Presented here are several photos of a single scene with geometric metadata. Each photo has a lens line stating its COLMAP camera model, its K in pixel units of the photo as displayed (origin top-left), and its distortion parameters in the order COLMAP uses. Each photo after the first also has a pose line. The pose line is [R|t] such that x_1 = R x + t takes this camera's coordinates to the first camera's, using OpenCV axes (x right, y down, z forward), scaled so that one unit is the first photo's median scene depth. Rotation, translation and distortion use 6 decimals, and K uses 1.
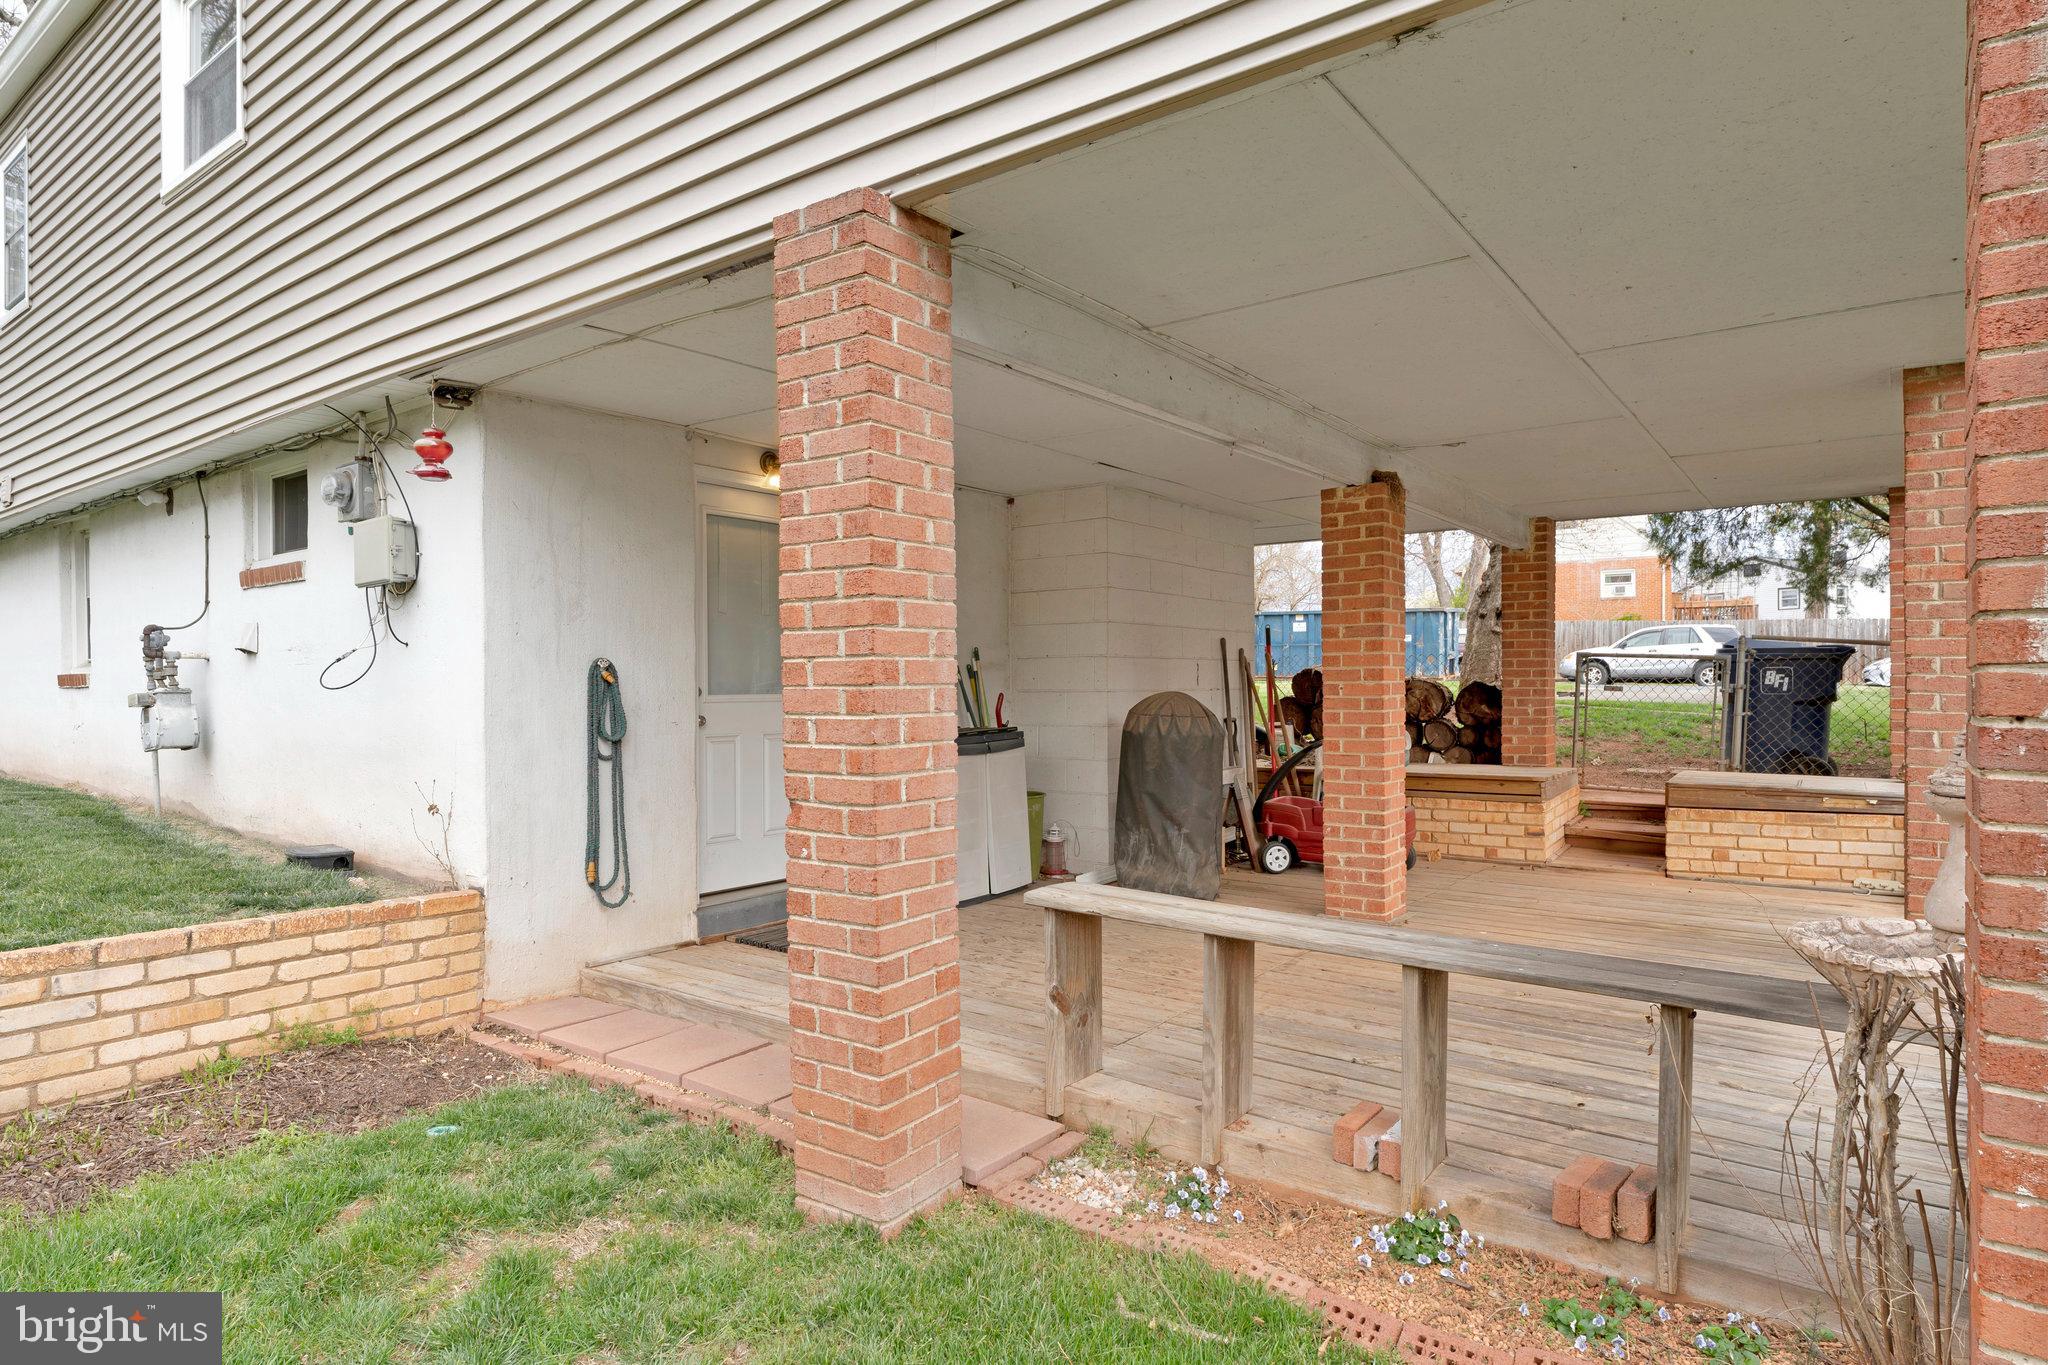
lens RADIAL K [[1121.1, 0, 1021.5], [0, 1121.1, 682.2], [0, 0, 1]] dist [-0.002386, -0.000039]
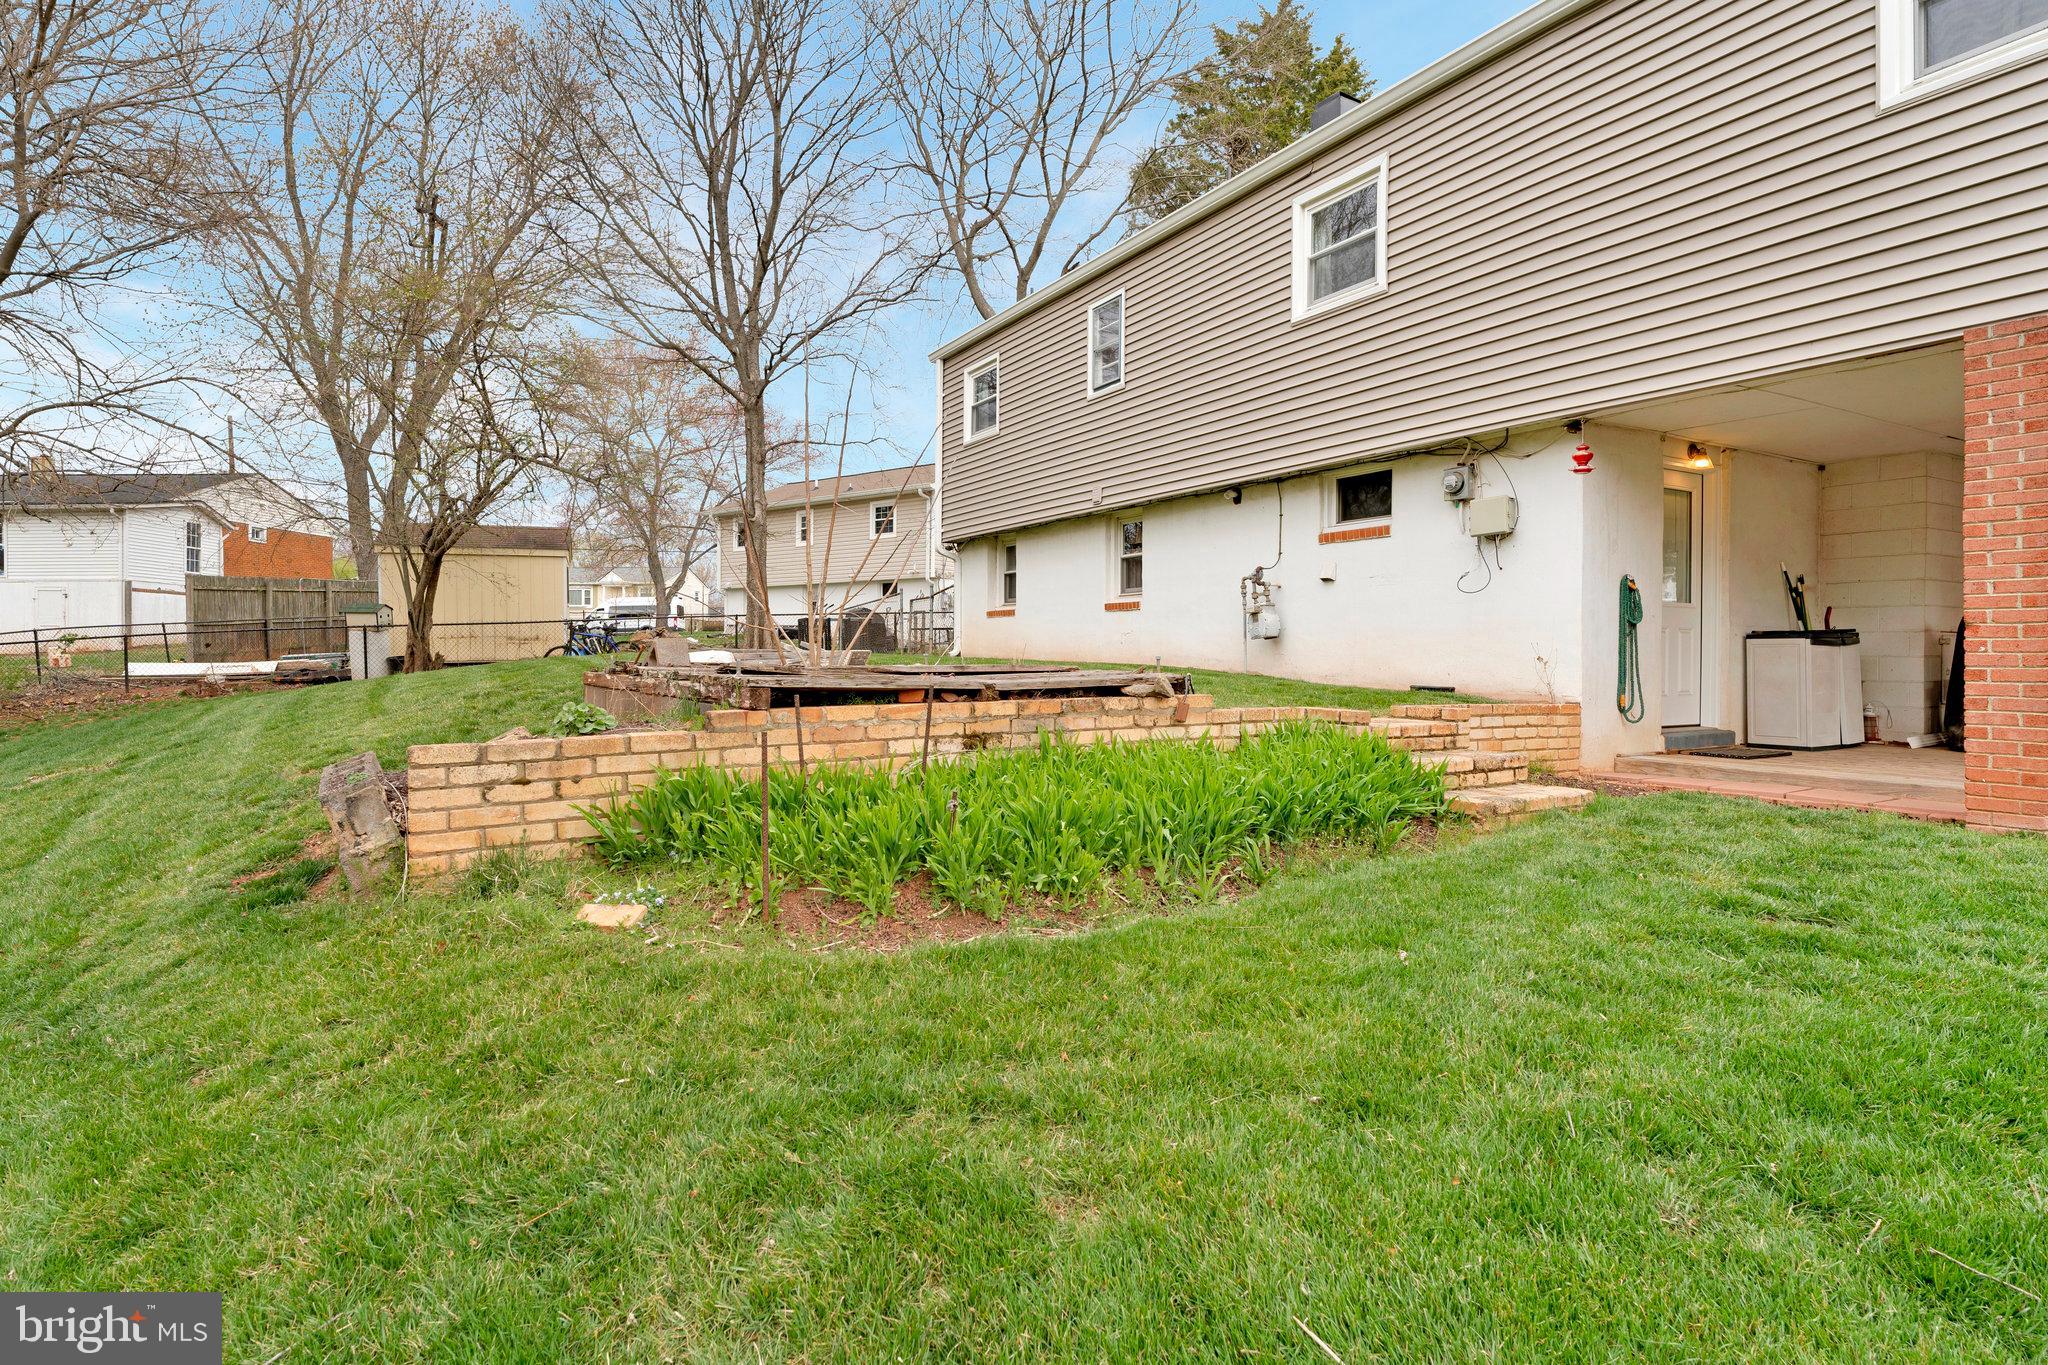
lens RADIAL K [[1042.6, 0, 1008.1], [0, 1042.6, 652.5], [0, 0, 1]] dist [0.001401, 0.000009]
pose [[0.922458, 0.011204, -0.385934, -0.626462], [-0.010073, 0.999937, 0.004954, 0.097157], [0.385965, -0.000683, 0.922513, -0.803256]]
